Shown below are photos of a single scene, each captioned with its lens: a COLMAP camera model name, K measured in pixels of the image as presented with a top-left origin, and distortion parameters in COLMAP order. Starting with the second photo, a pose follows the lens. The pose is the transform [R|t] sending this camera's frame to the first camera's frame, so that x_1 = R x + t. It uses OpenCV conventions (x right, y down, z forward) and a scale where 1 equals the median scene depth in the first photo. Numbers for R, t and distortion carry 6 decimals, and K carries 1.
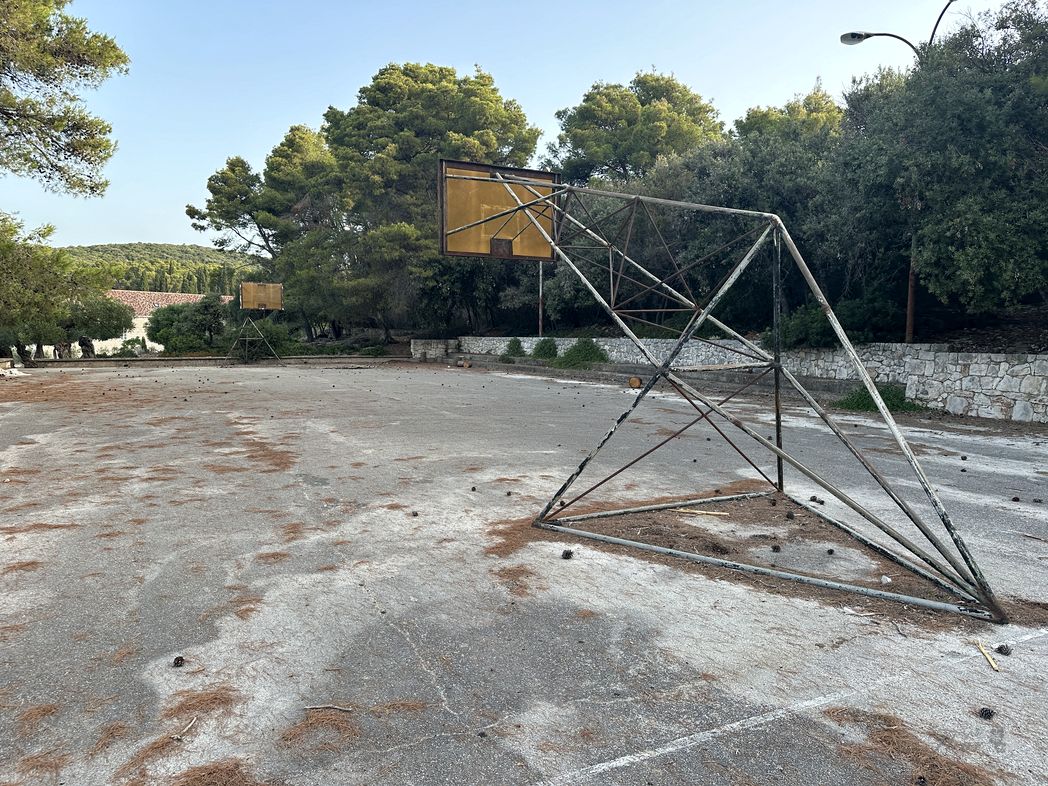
lens RADIAL K [[733.8, 0, 524.5], [0, 733.8, 389.3], [0, 0, 1]] dist [-0.000679, -0.001494]
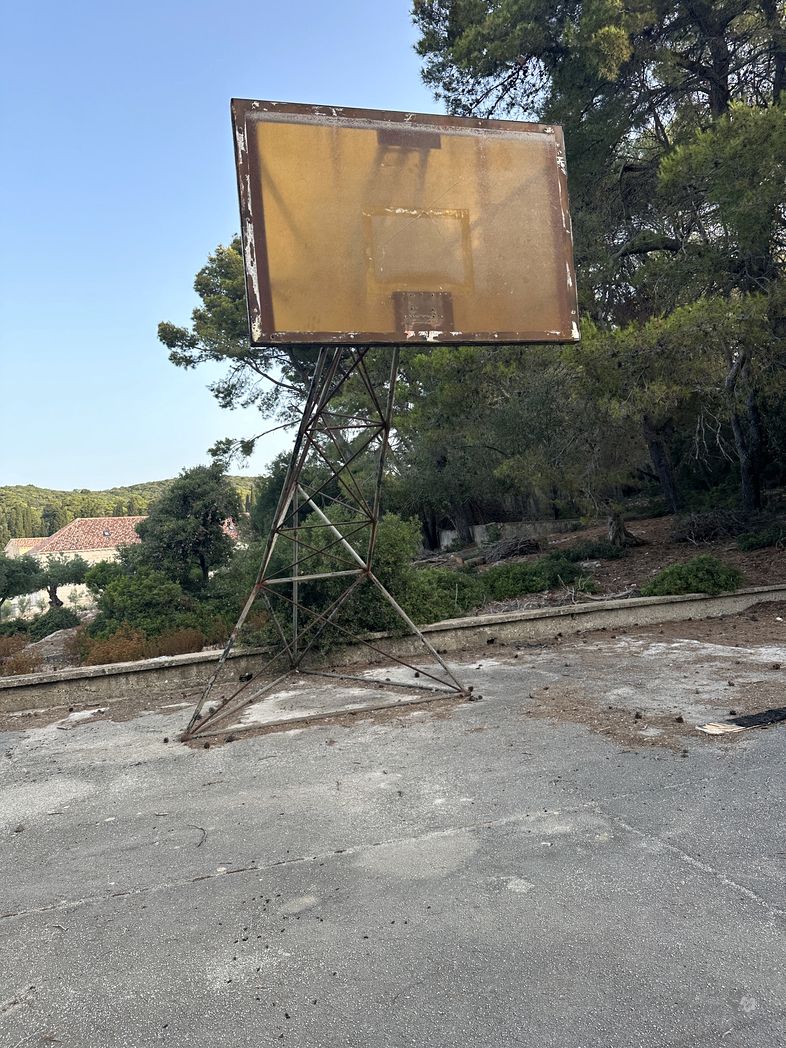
lens RADIAL K [[733.8, 0, 392.6], [0, 733.8, 524.7], [0, 0, 1]] dist [-0.000679, -0.001494]
pose [[0.974866, -0.097406, -0.200373, -0.204184], [0.078268, 0.991769, -0.101328, -0.040461], [0.208594, 0.083098, 0.974466, 0.529708]]
